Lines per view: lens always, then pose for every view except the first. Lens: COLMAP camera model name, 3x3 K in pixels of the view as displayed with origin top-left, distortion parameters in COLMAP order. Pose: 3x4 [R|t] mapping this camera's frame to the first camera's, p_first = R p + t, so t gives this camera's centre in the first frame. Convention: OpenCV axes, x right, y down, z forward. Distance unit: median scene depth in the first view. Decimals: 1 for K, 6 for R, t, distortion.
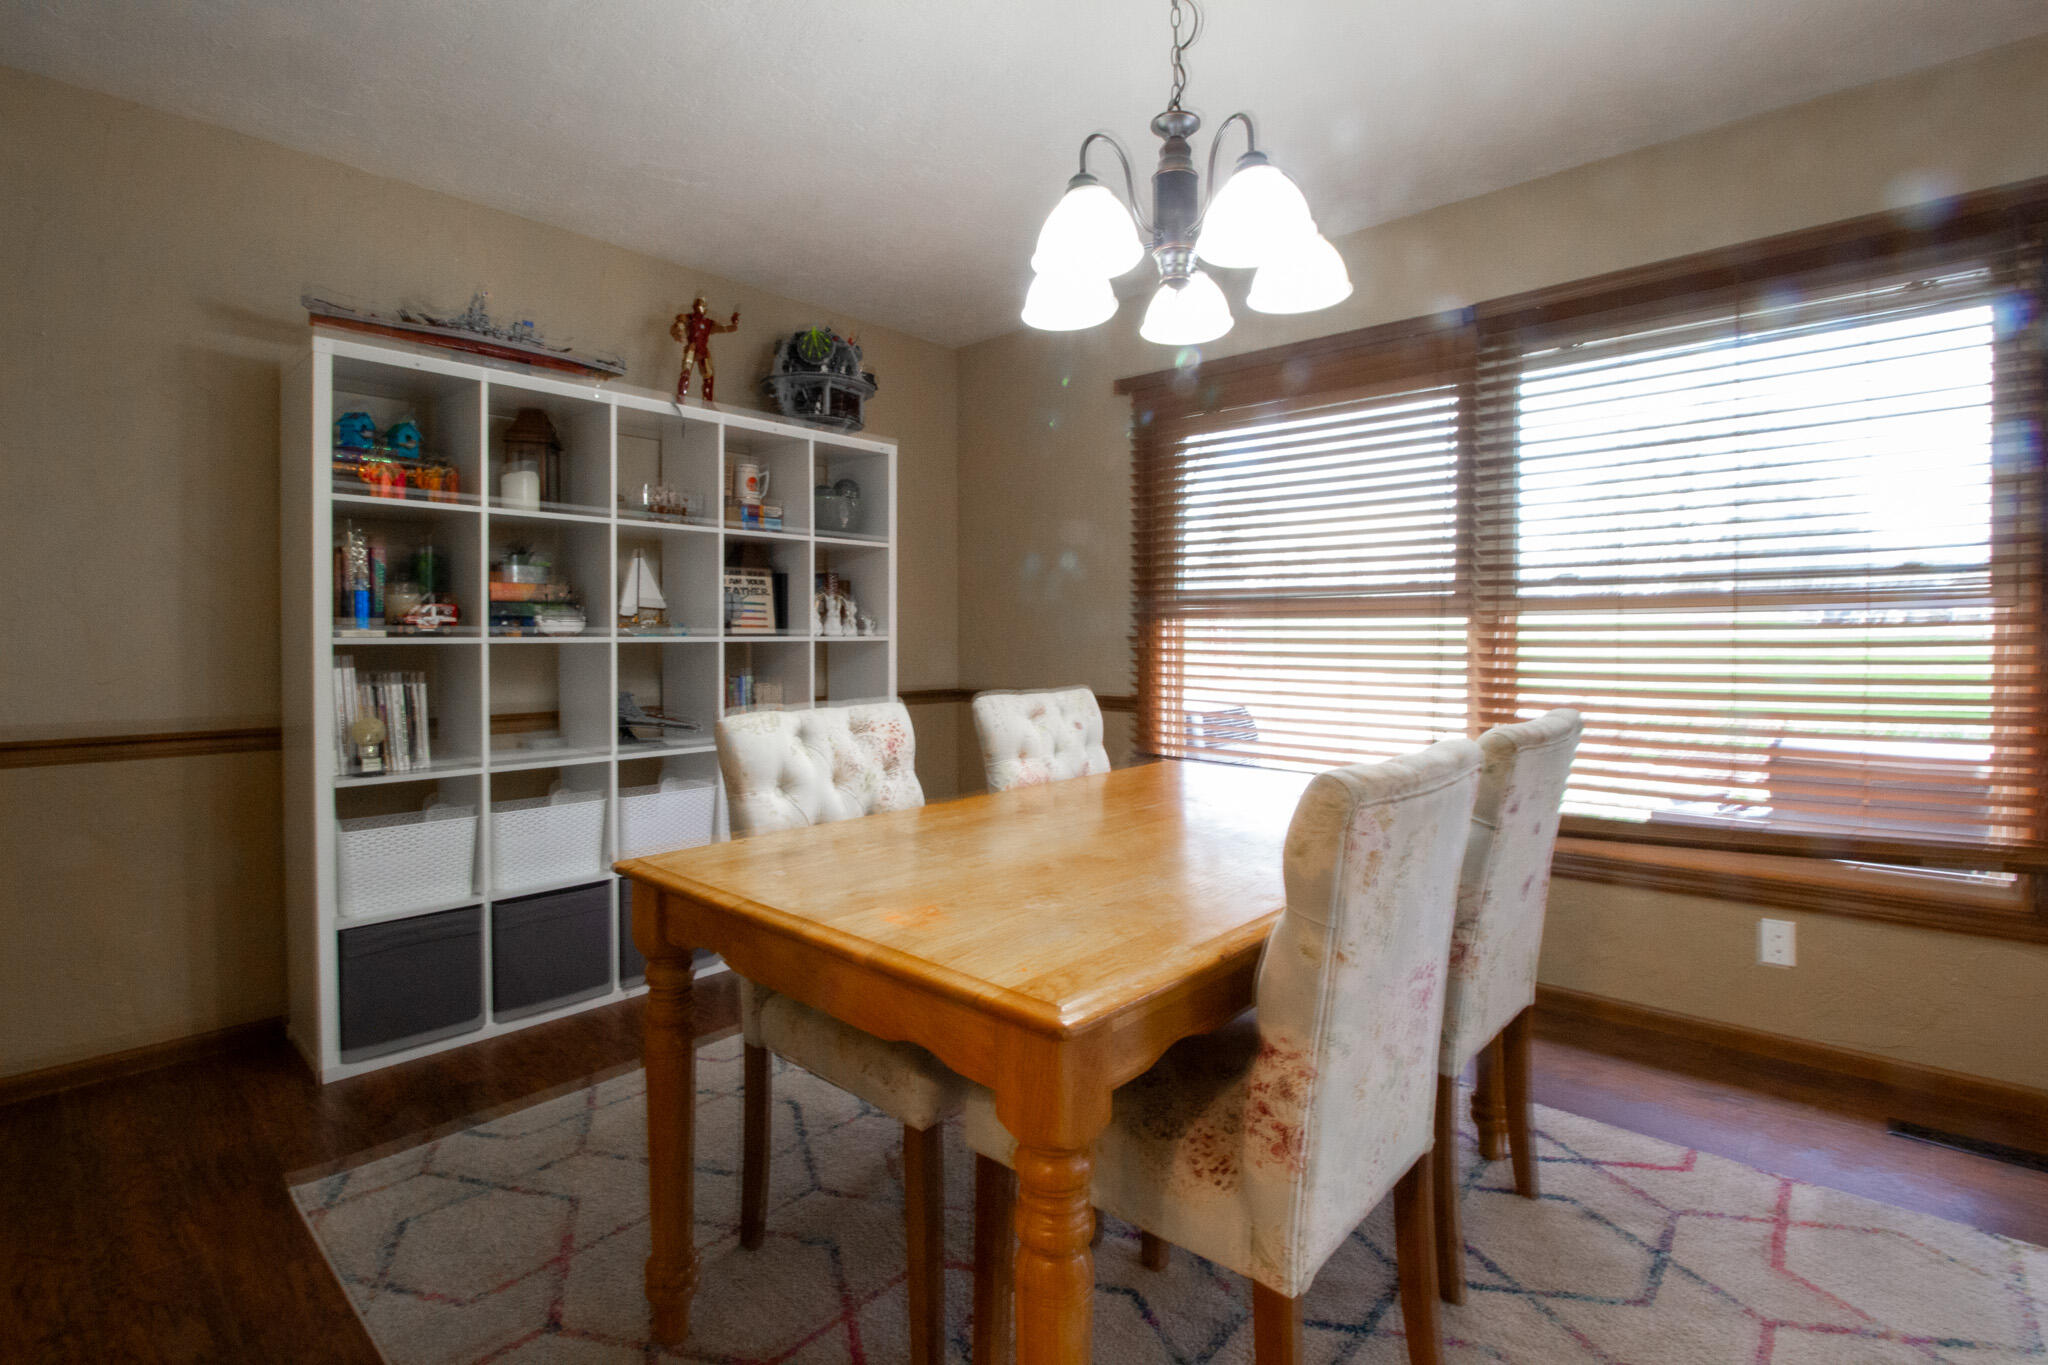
lens RADIAL K [[957.0, 0, 1035.1], [0, 957.0, 659.8], [0, 0, 1]] dist [-0.009898, -0.003866]
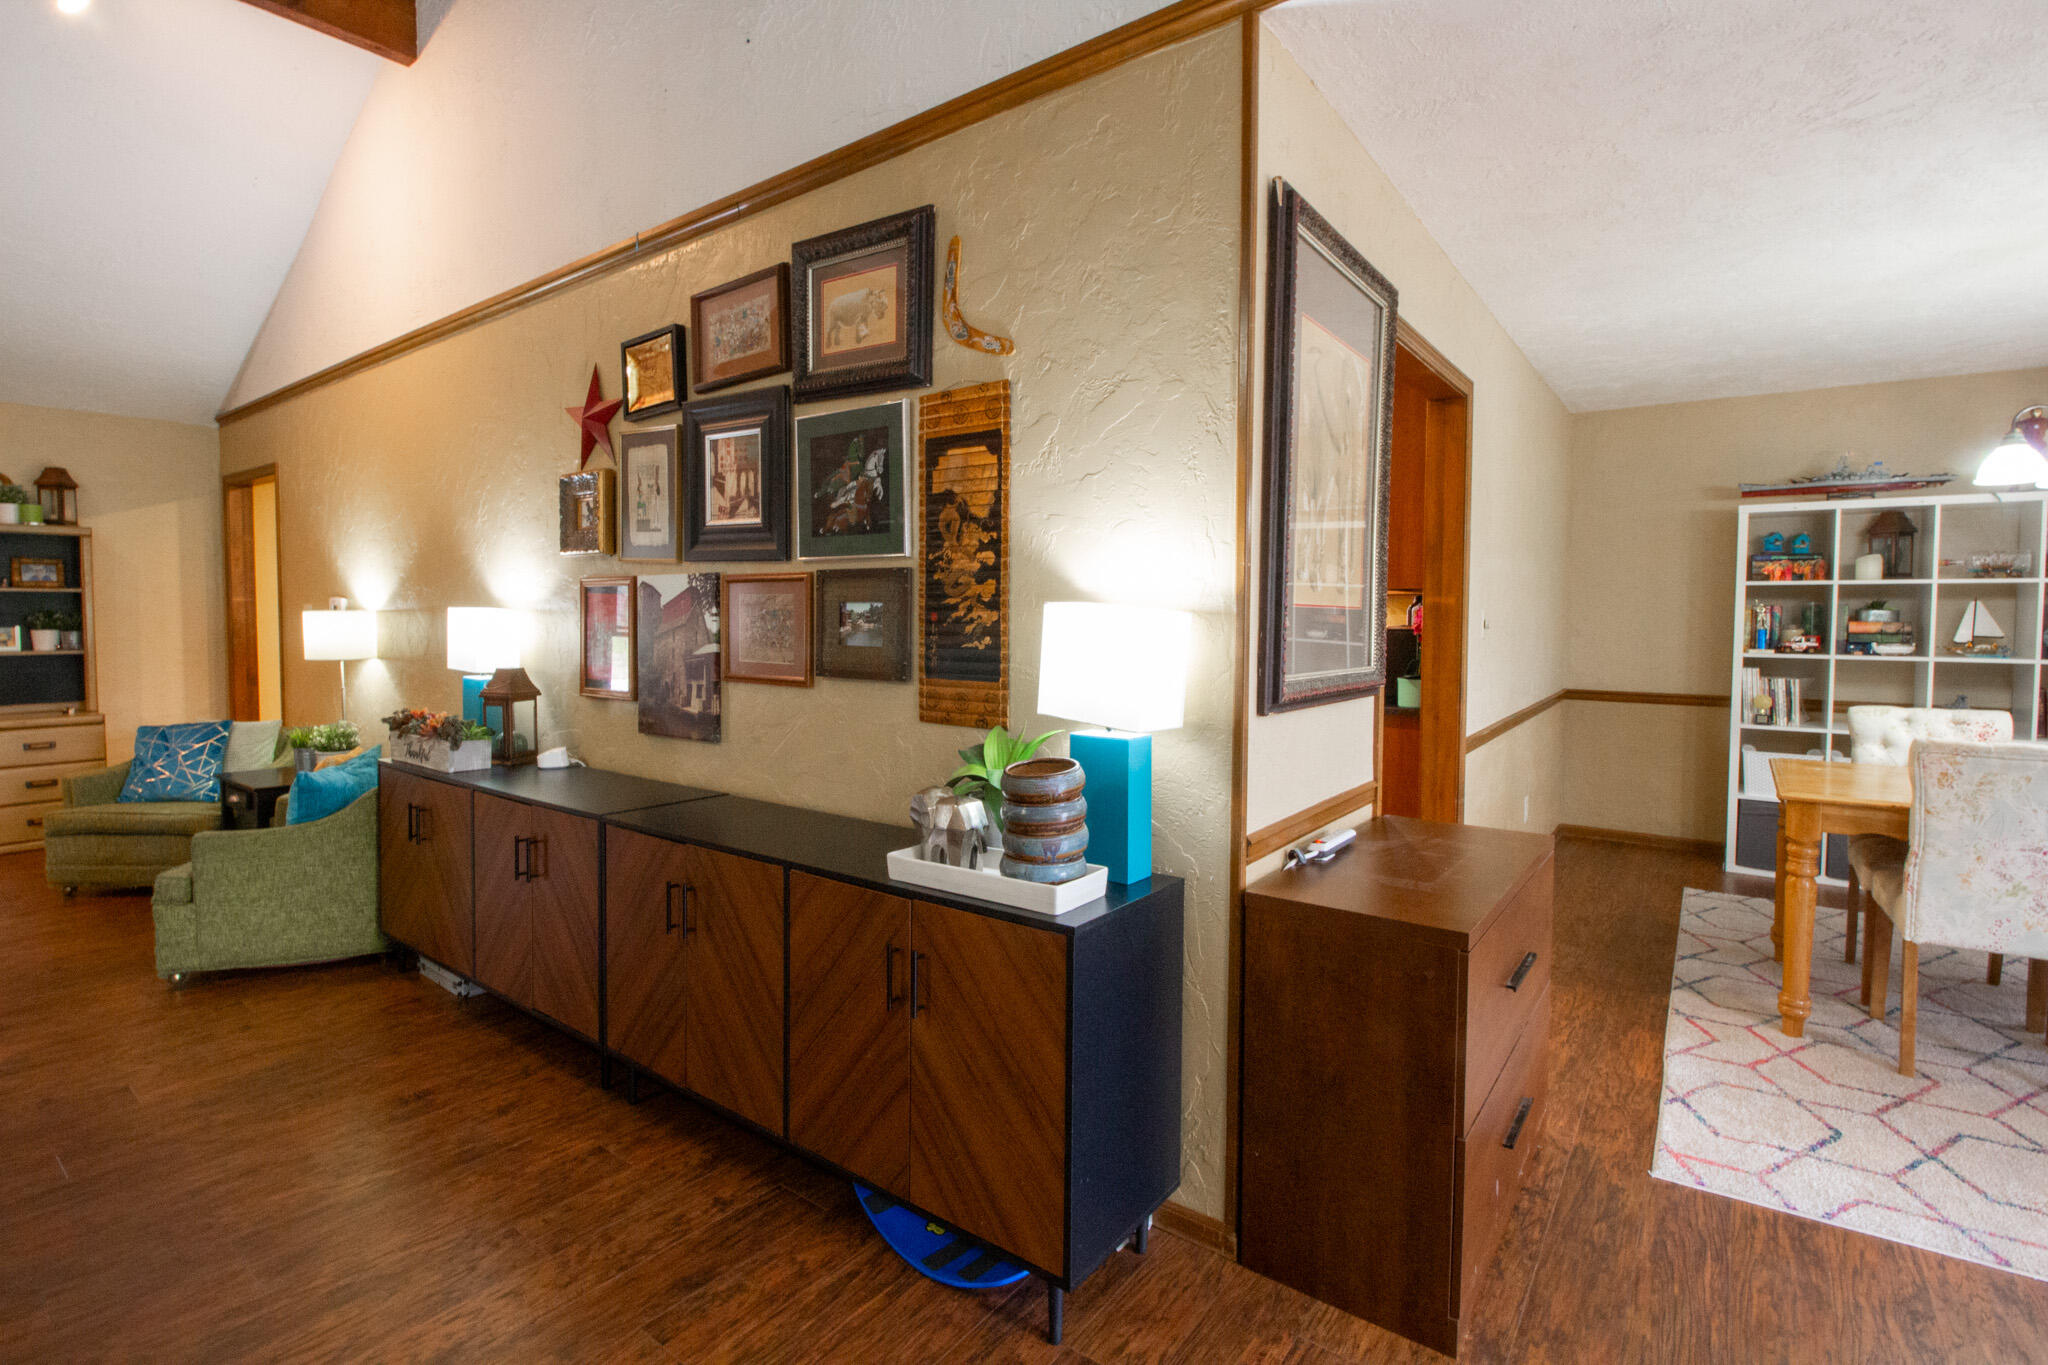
lens RADIAL K [[957.0, 0, 1020.8], [0, 957.0, 660.2], [0, 0, 1]] dist [-0.009898, -0.003866]
pose [[0.098421, 0.049427, -0.993917, 1.004119], [-0.028592, 0.998494, 0.046823, -0.055431], [0.994734, 0.023810, 0.099686, -0.654495]]
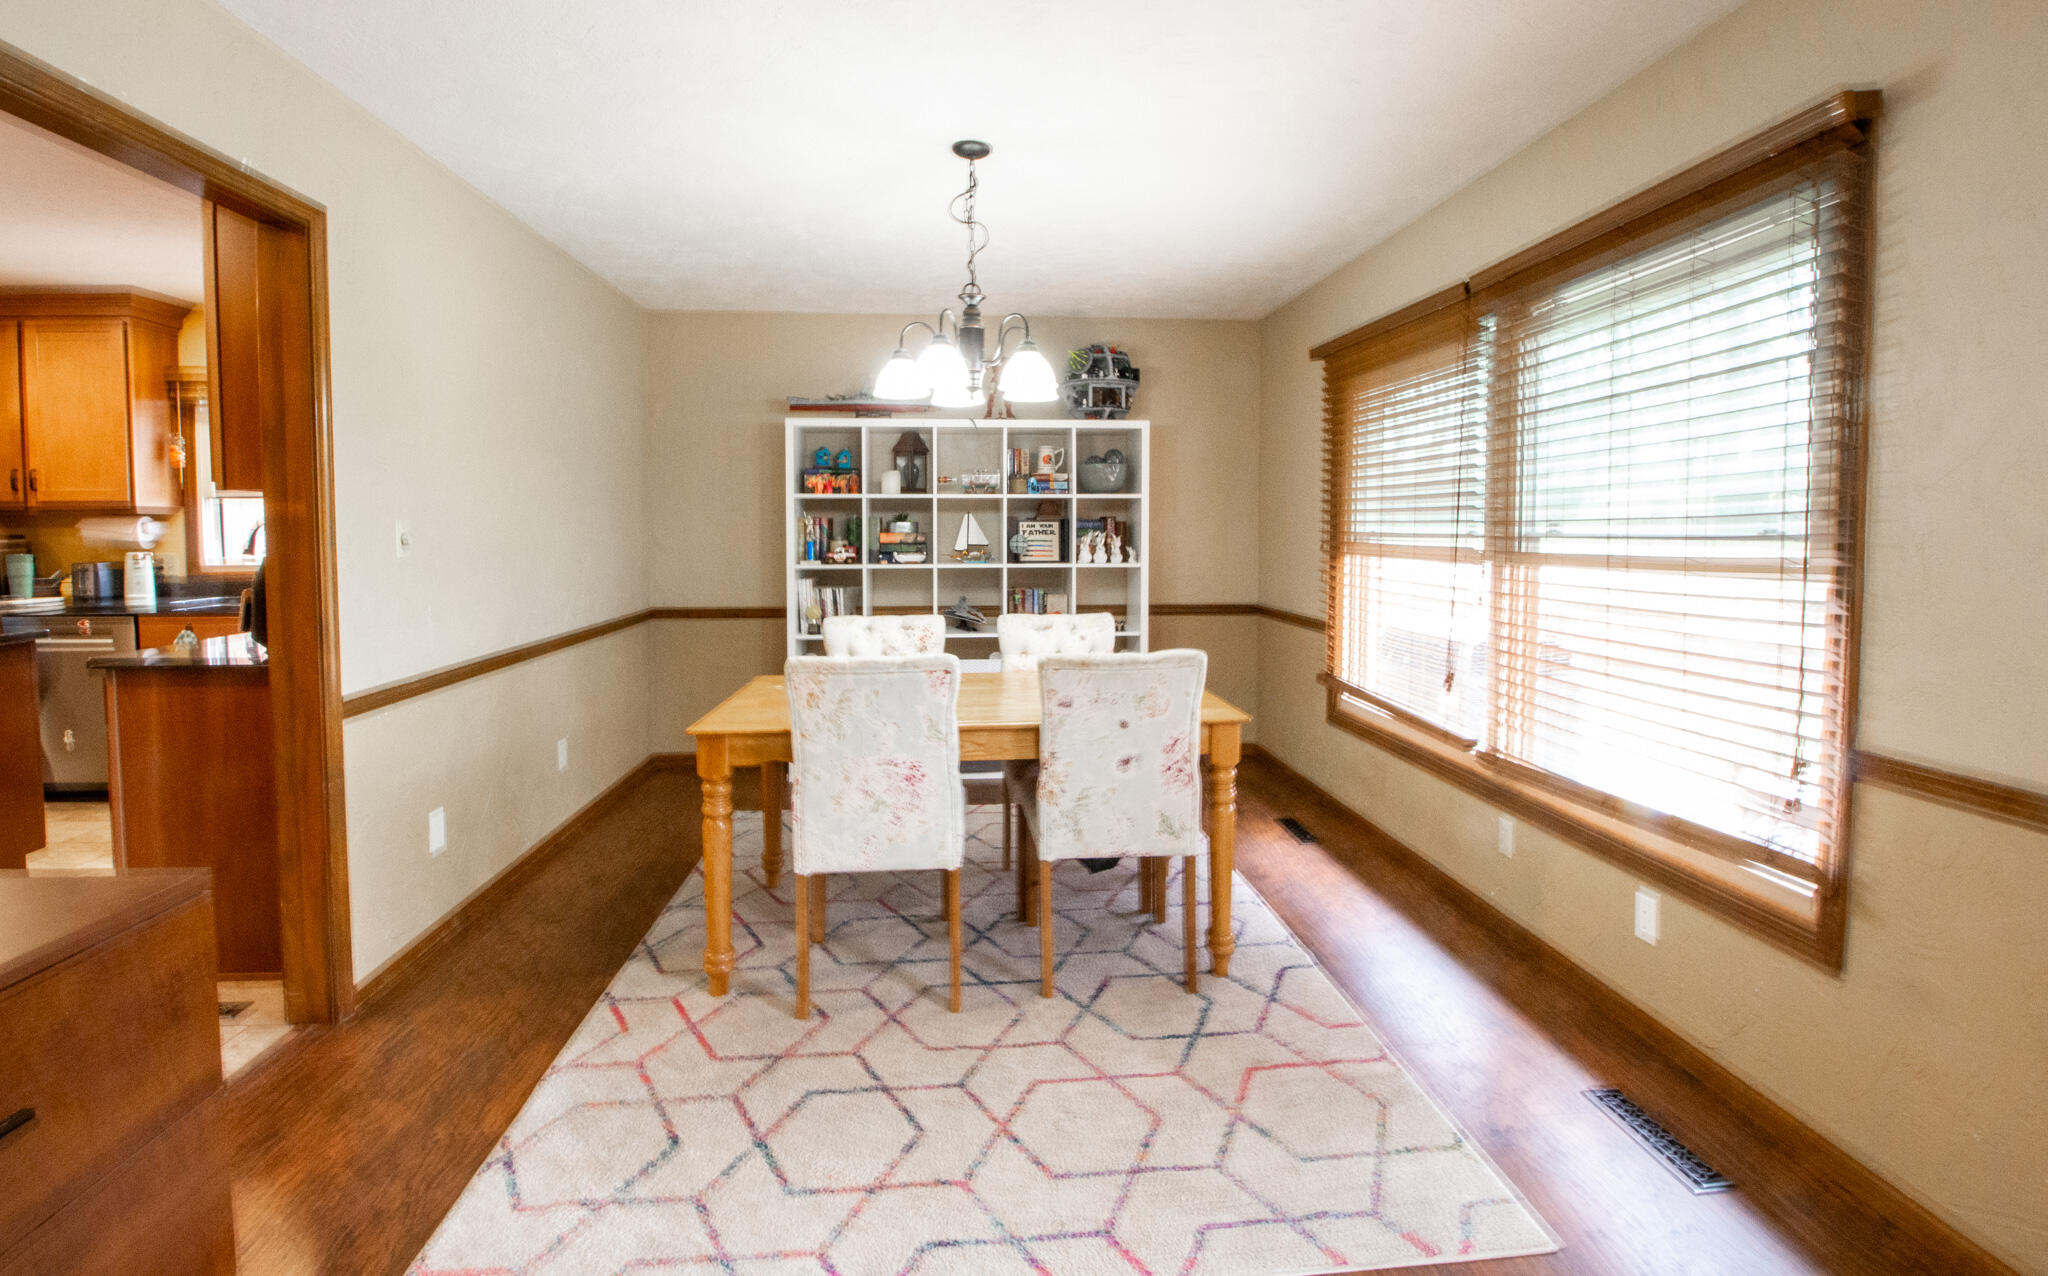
lens RADIAL K [[962.1, 0, 994.2], [0, 962.1, 578.8], [0, 0, 1]] dist [-0.005780, -0.000306]
pose [[0.708580, 0.034576, -0.704783, 0.916218], [-0.014849, 0.999308, 0.034095, -0.066152], [0.705474, -0.013694, 0.708603, -0.147467]]
